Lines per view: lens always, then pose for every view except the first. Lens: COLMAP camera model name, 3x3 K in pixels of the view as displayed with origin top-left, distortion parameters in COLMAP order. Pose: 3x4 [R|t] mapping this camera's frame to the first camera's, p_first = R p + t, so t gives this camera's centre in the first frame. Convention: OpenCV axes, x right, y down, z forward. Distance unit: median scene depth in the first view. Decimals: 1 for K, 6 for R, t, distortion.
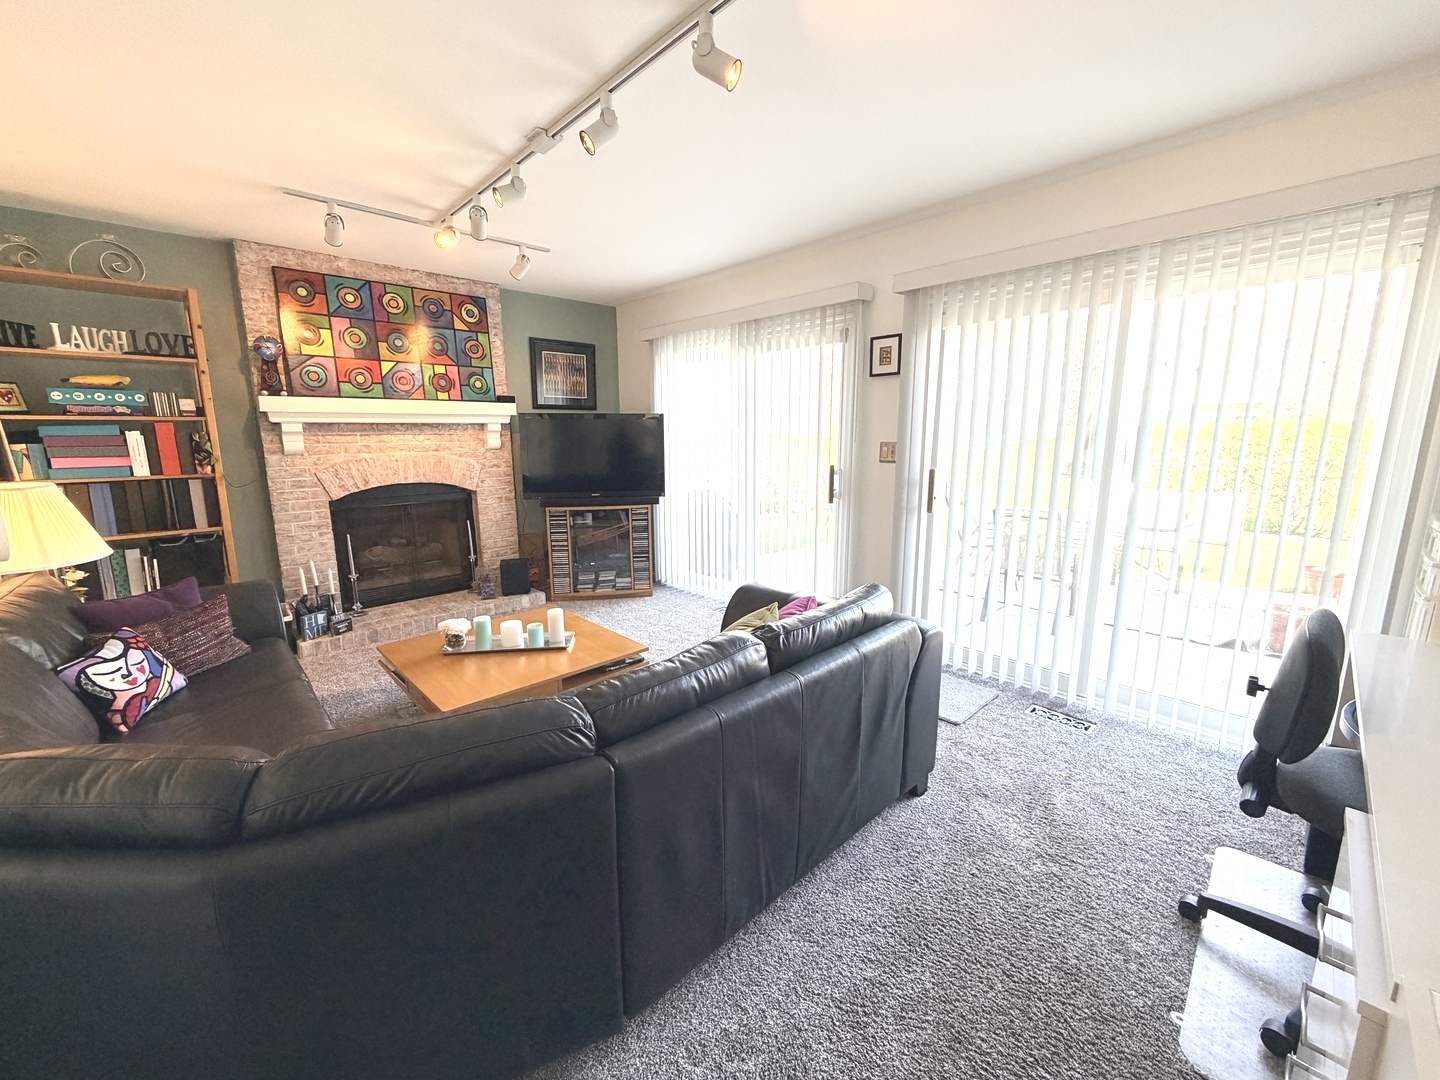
lens RADIAL K [[576.6, 0, 719.6], [0, 576.6, 538.9], [0, 0, 1]] dist [0.000373, -0.000102]
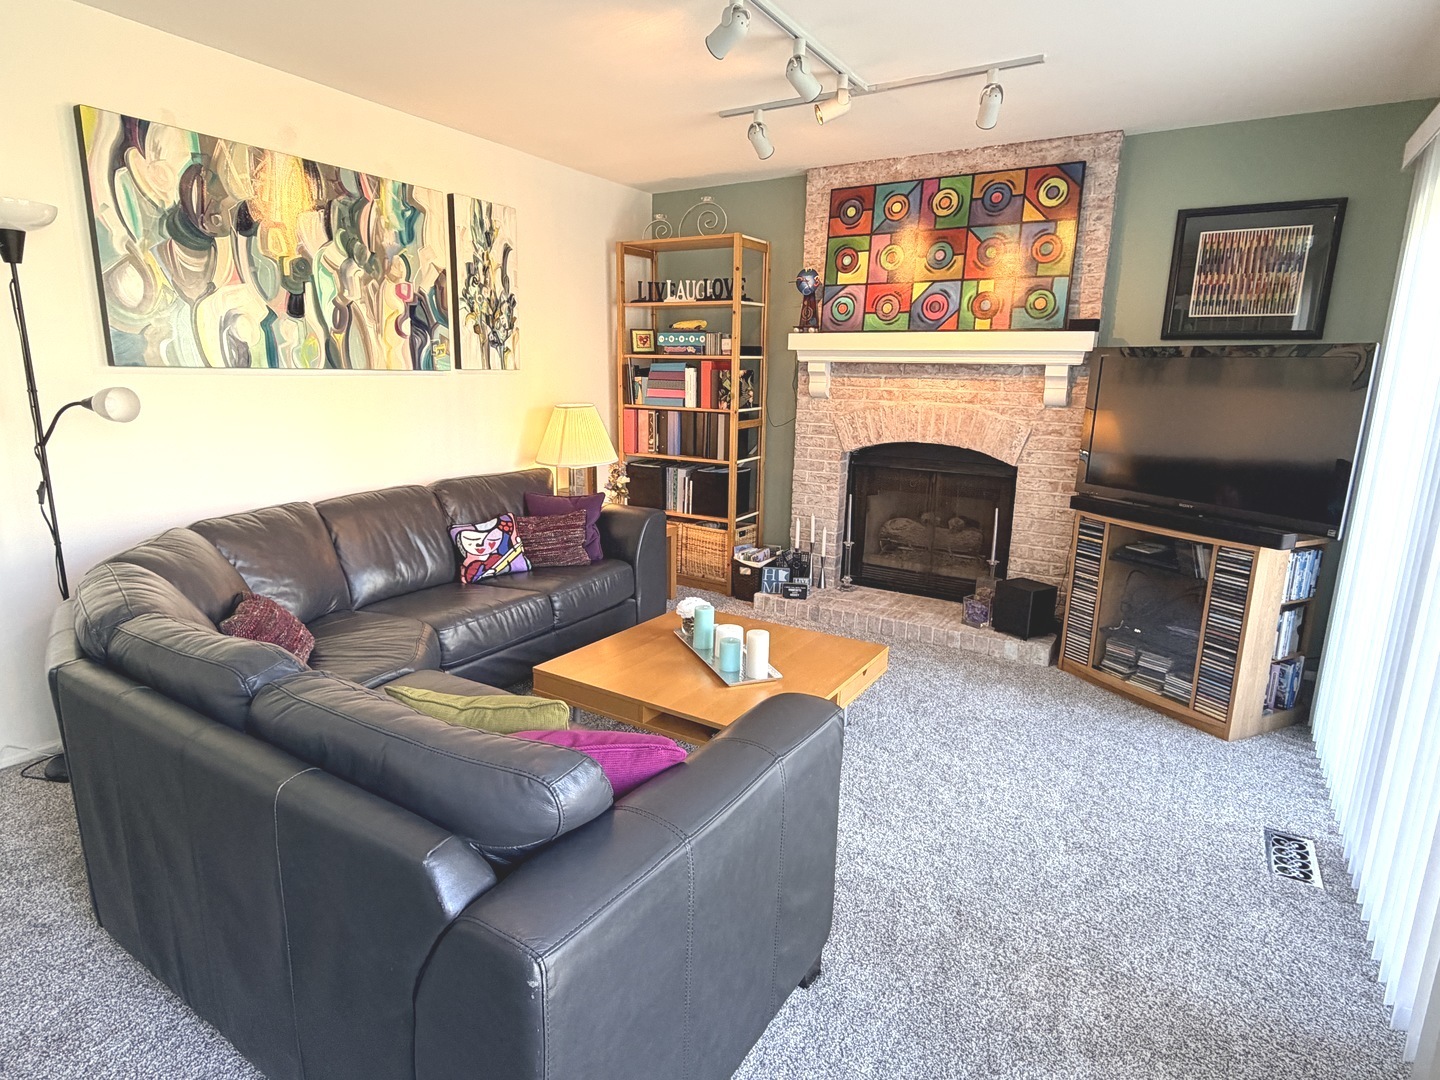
lens RADIAL K [[789.8, 0, 719.6], [0, 789.8, 540.0], [0, 0, 1]] dist [0.002958, -0.001092]
pose [[0.242874, 0.213602, -0.946249, 0.439898], [-0.201049, 0.965360, 0.166313, -0.100288], [0.948995, 0.149849, 0.277405, 0.518272]]
